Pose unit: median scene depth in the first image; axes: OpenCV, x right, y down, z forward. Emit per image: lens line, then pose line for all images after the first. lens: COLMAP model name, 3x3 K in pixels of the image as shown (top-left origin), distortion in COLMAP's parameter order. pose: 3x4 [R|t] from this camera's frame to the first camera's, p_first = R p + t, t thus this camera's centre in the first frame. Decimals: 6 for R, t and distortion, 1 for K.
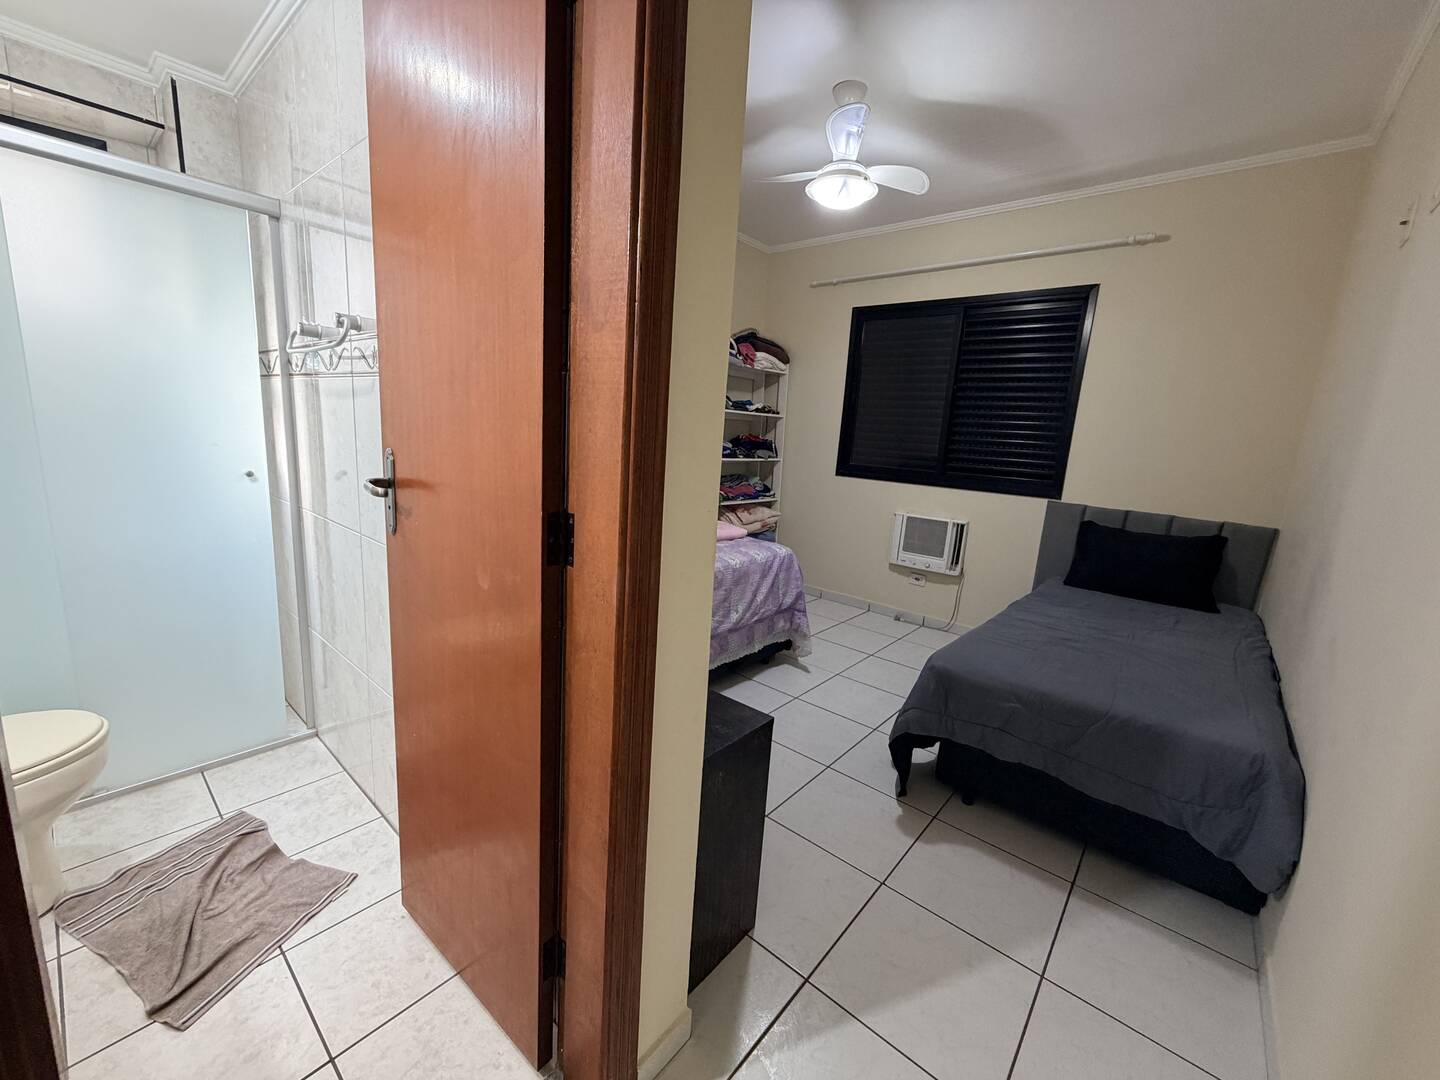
lens RADIAL K [[572.8, 0, 715.7], [0, 572.8, 540.5], [0, 0, 1]] dist [0.000335, -0.000318]
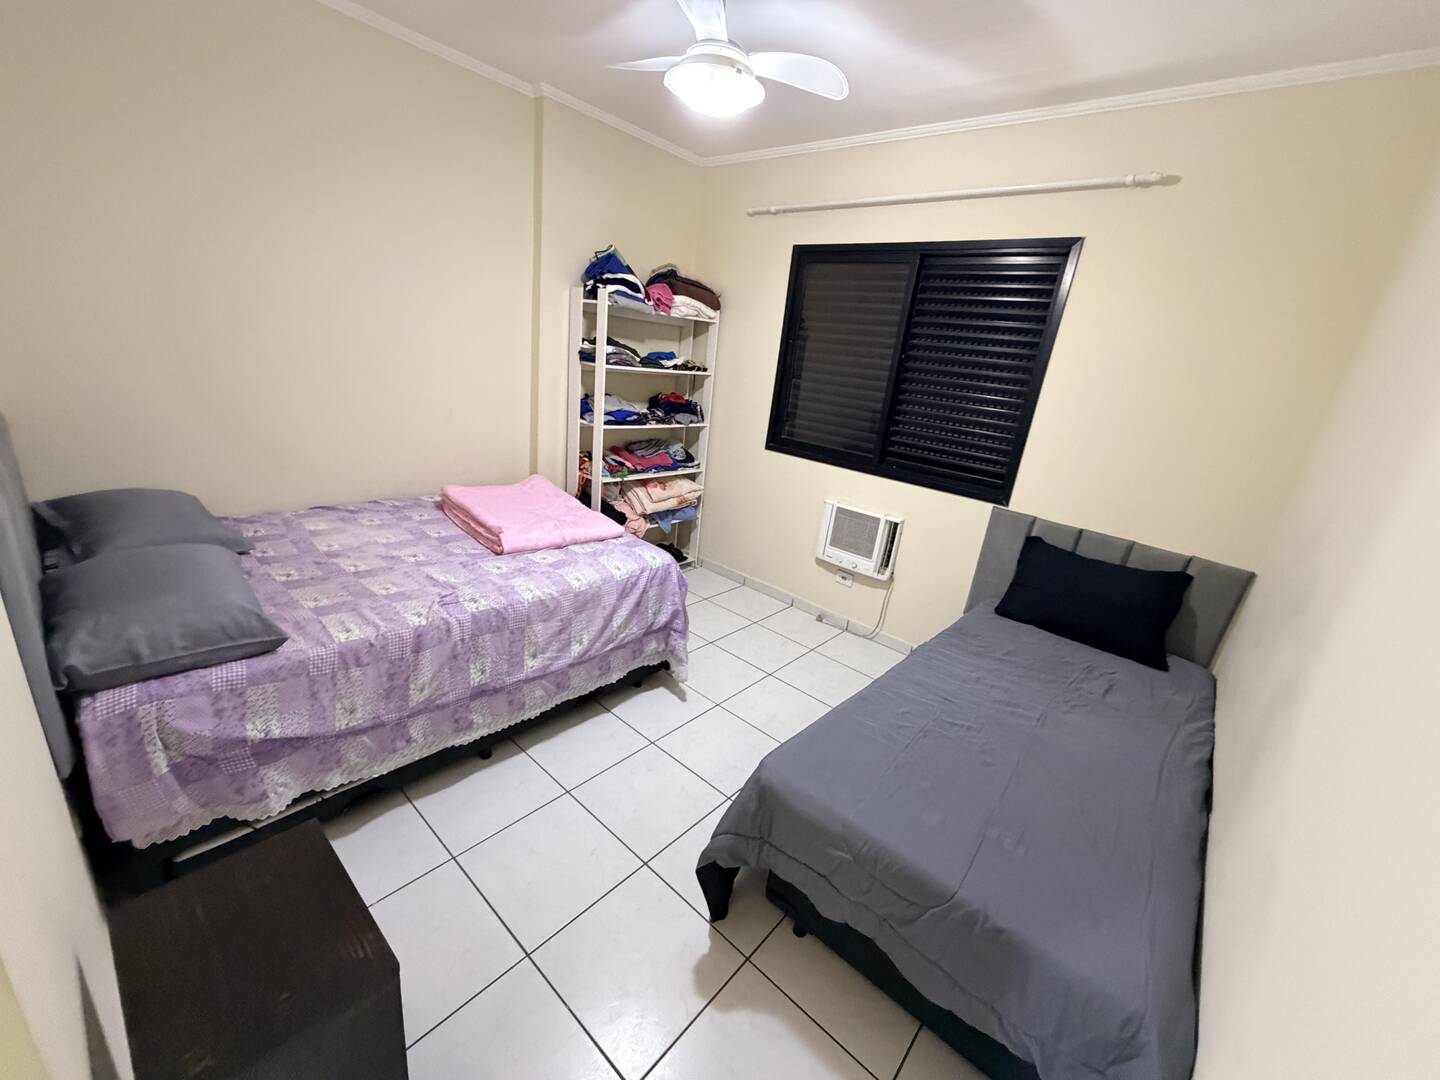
lens RADIAL K [[572.8, 0, 715.7], [0, 572.8, 540.5], [0, 0, 1]] dist [0.000335, -0.000318]
pose [[0.998762, 0.049372, 0.006047, 0.175332], [-0.049739, 0.990306, 0.129690, -0.109796], [0.000414, -0.129830, 0.991536, 0.166683]]
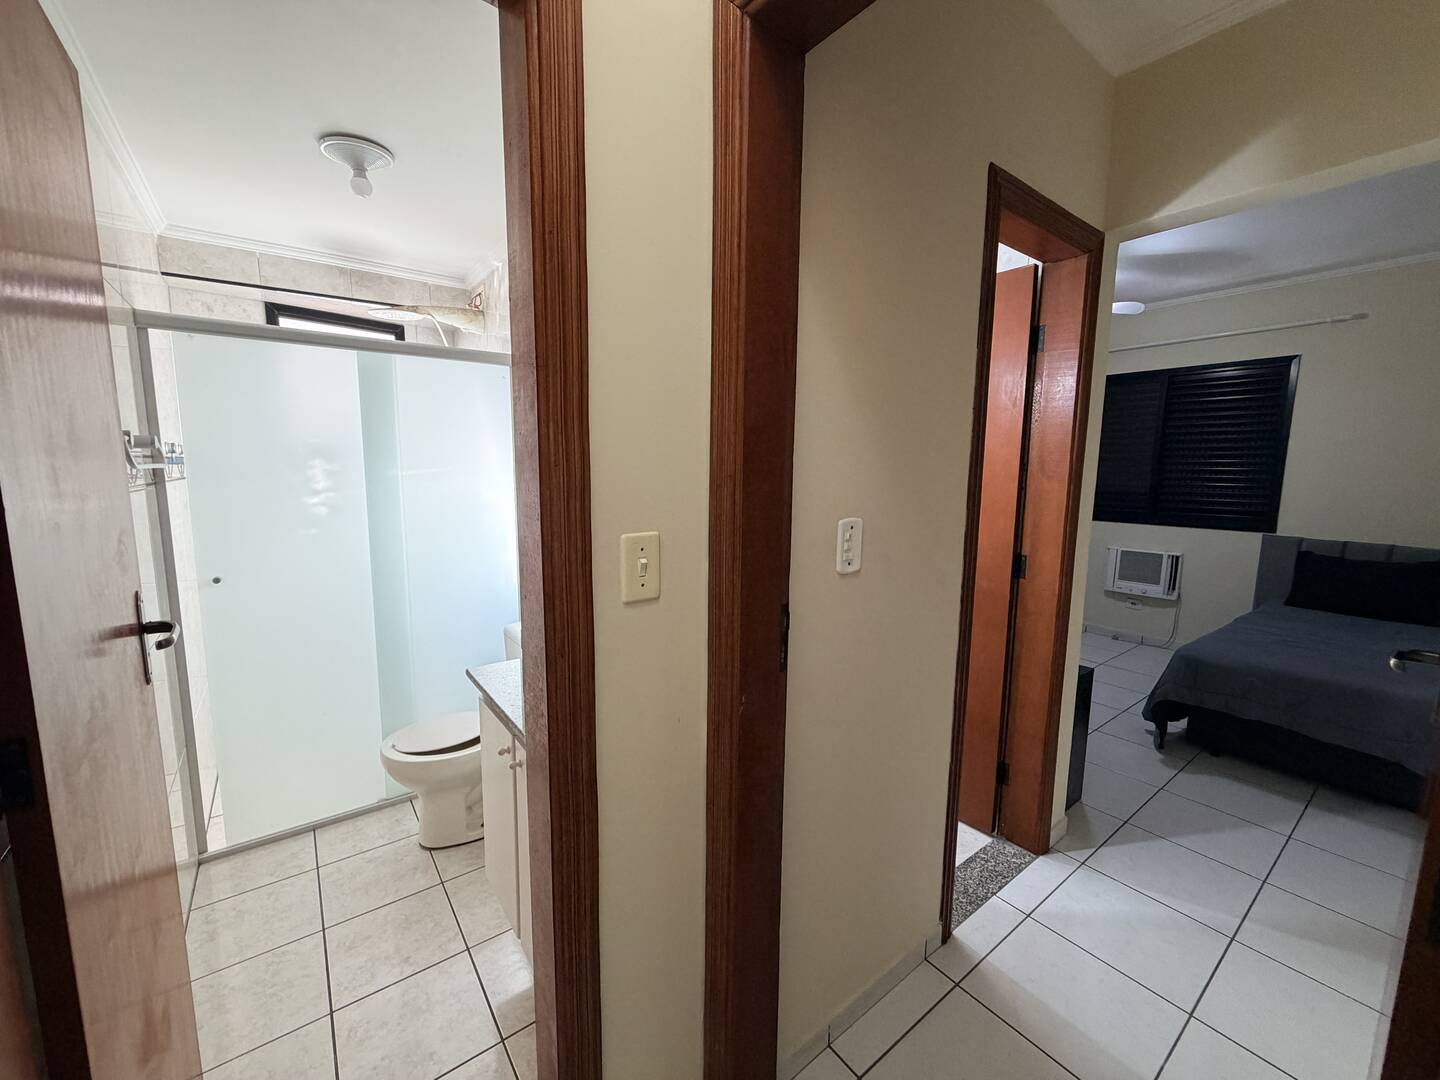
lens RADIAL K [[572.8, 0, 715.7], [0, 572.8, 540.5], [0, 0, 1]] dist [0.000335, -0.000318]
pose [[0.973598, -0.026225, -0.226758, -0.248850], [0.011264, 0.997688, -0.067022, 0.008805], [0.227992, 0.062698, 0.971642, -0.400492]]
